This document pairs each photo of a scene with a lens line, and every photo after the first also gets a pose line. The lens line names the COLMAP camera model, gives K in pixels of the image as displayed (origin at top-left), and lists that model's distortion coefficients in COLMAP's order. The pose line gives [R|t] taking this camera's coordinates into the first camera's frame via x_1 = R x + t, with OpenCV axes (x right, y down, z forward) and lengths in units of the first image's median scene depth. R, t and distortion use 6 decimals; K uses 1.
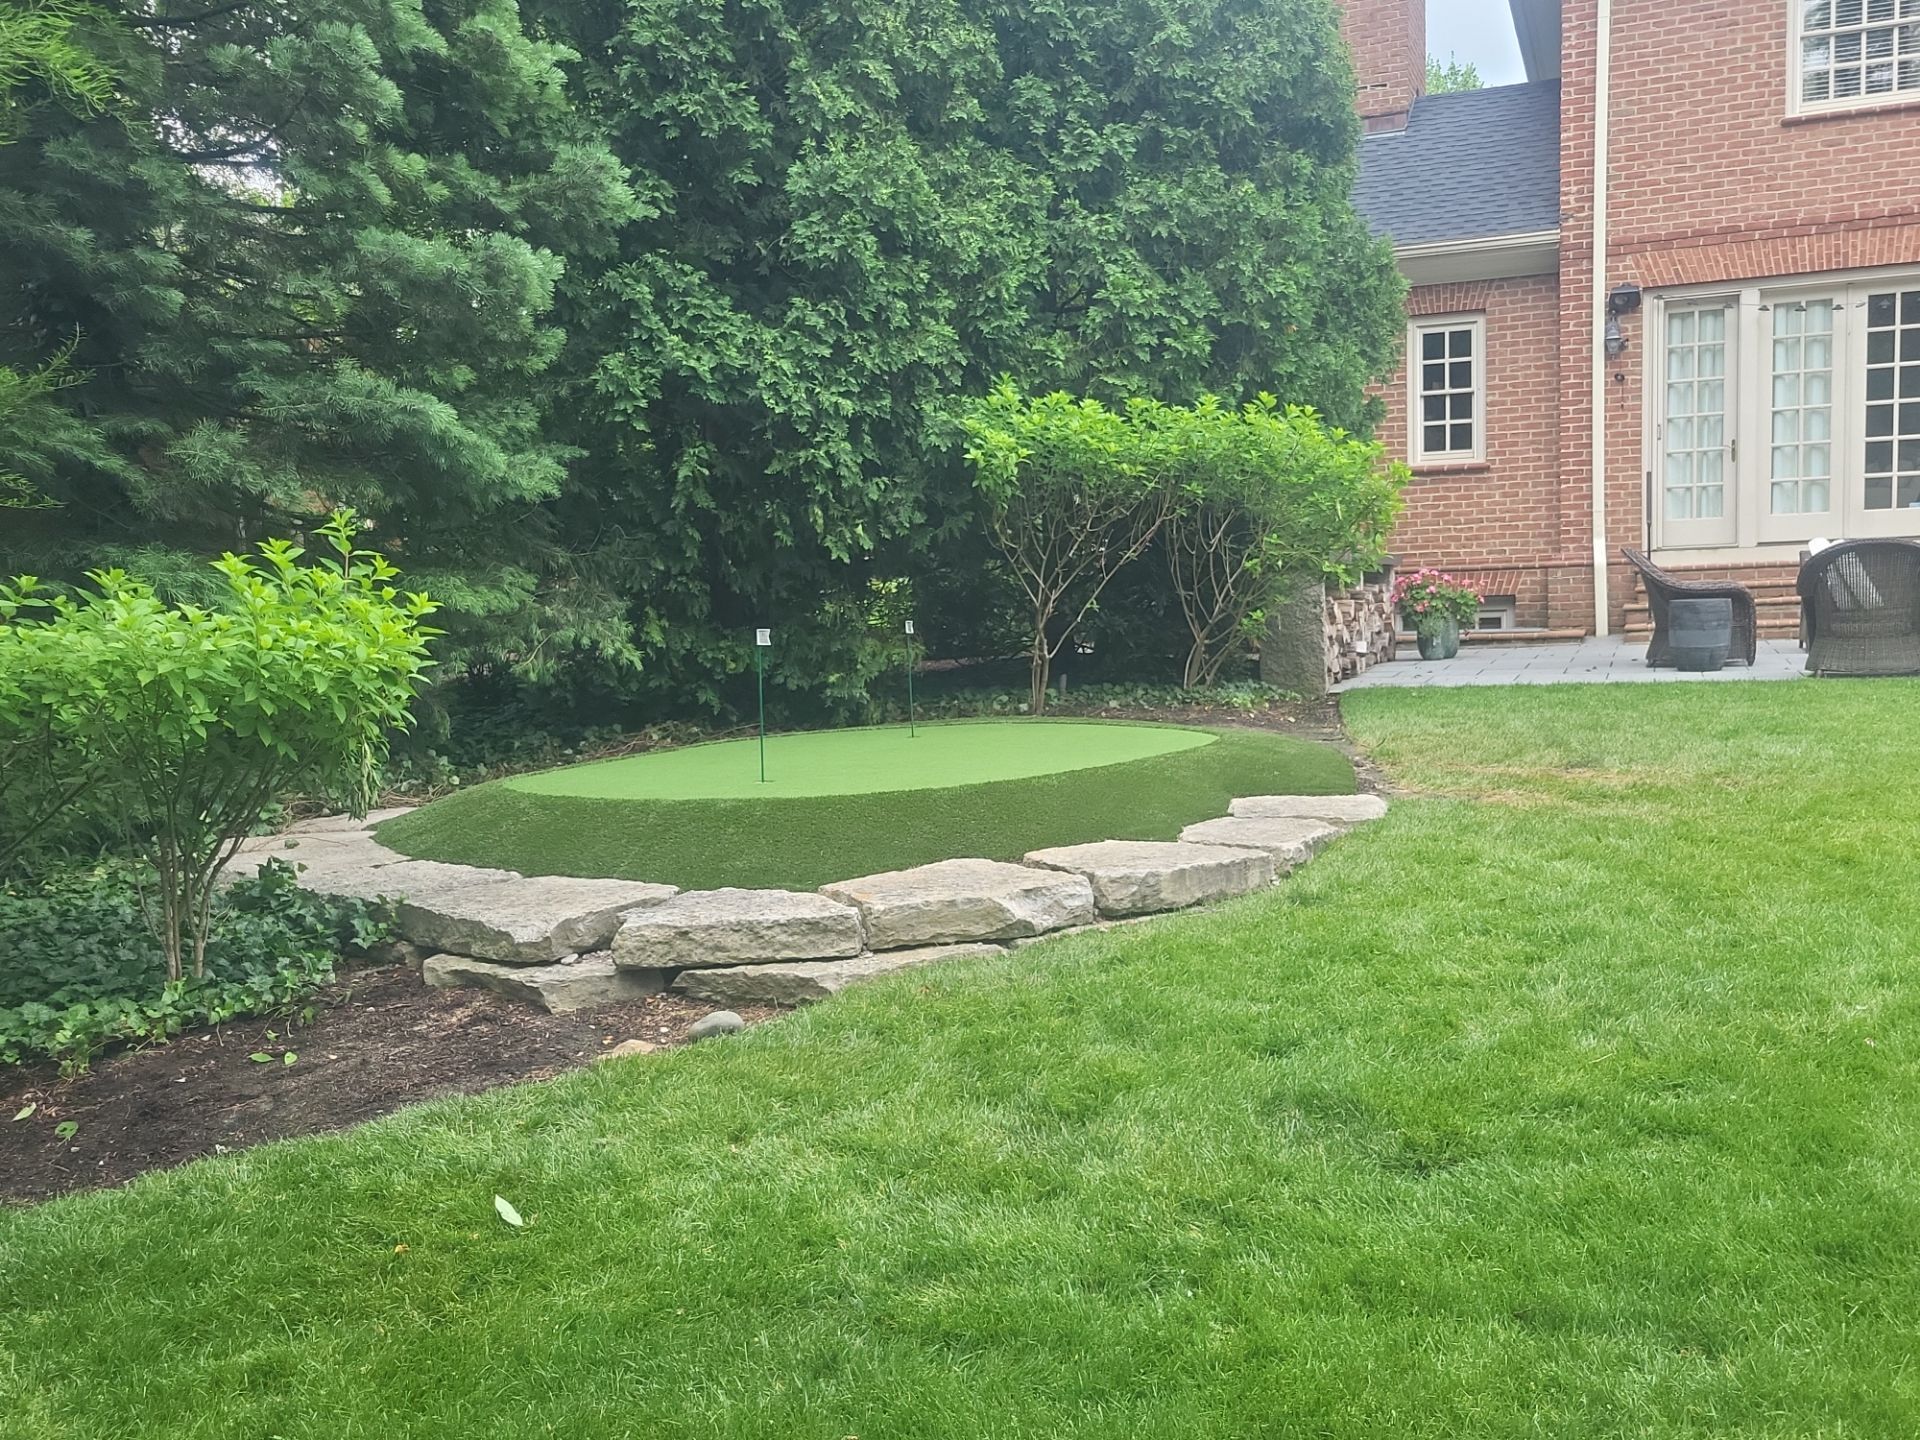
lens RADIAL K [[1532.8, 0, 960.0], [0, 1532.8, 720.0], [0, 0, 1]] dist [0.014147, 0.003032]
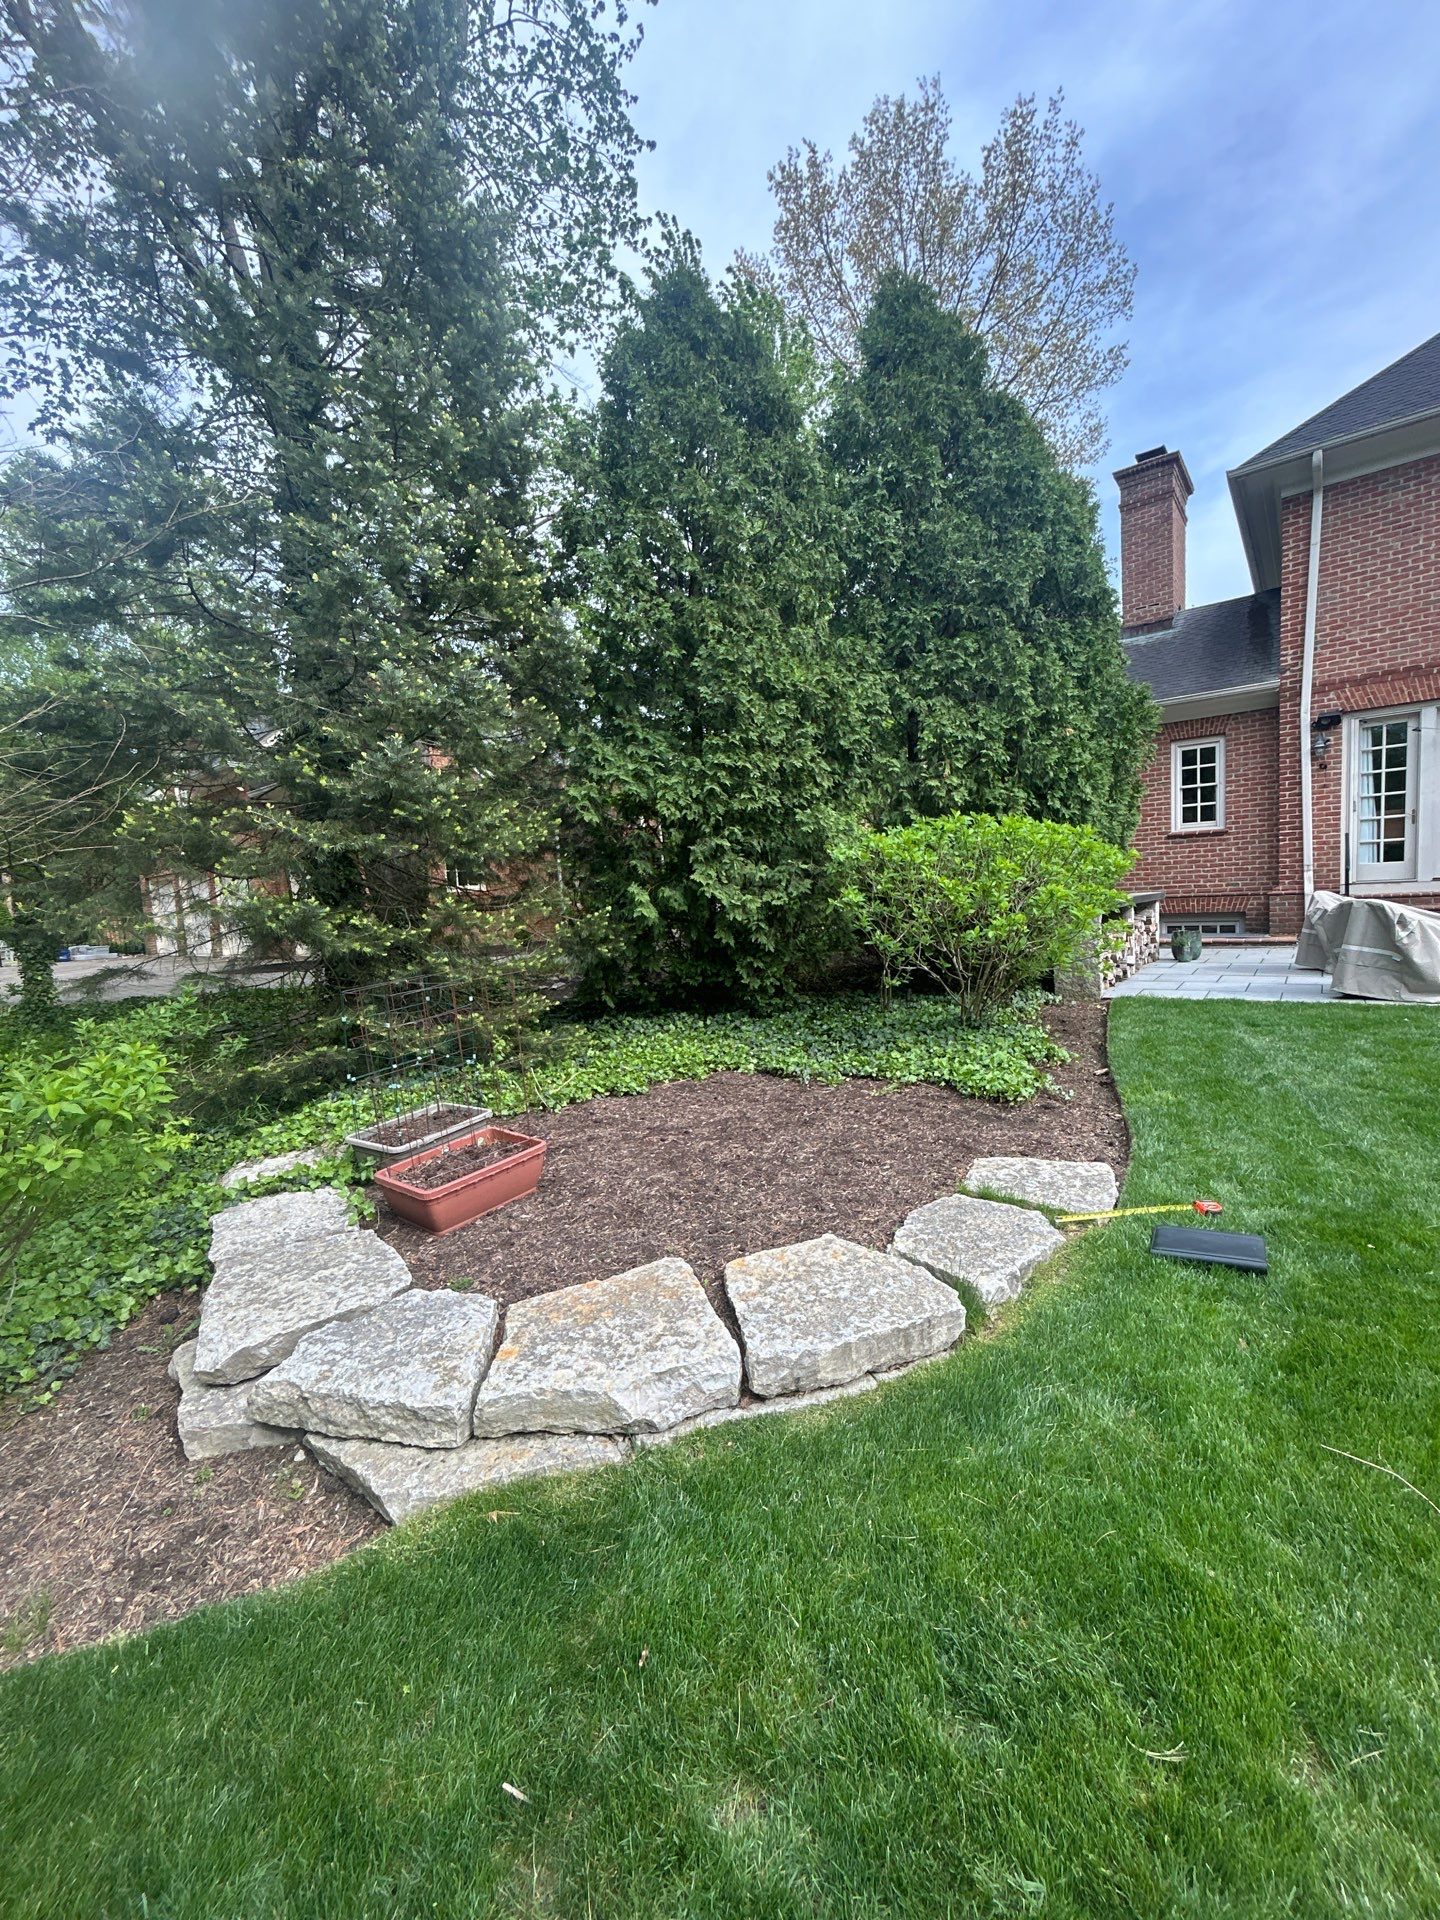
lens RADIAL K [[755.1, 0, 720.0], [0, 755.1, 960.0], [0, 0, 1]] dist [0.000093, 0.000147]
pose [[0.966564, 0.008662, -0.256281, 0.094403], [-0.008895, 0.999960, 0.000250, -0.068516], [0.256273, 0.002038, 0.966602, 0.272442]]
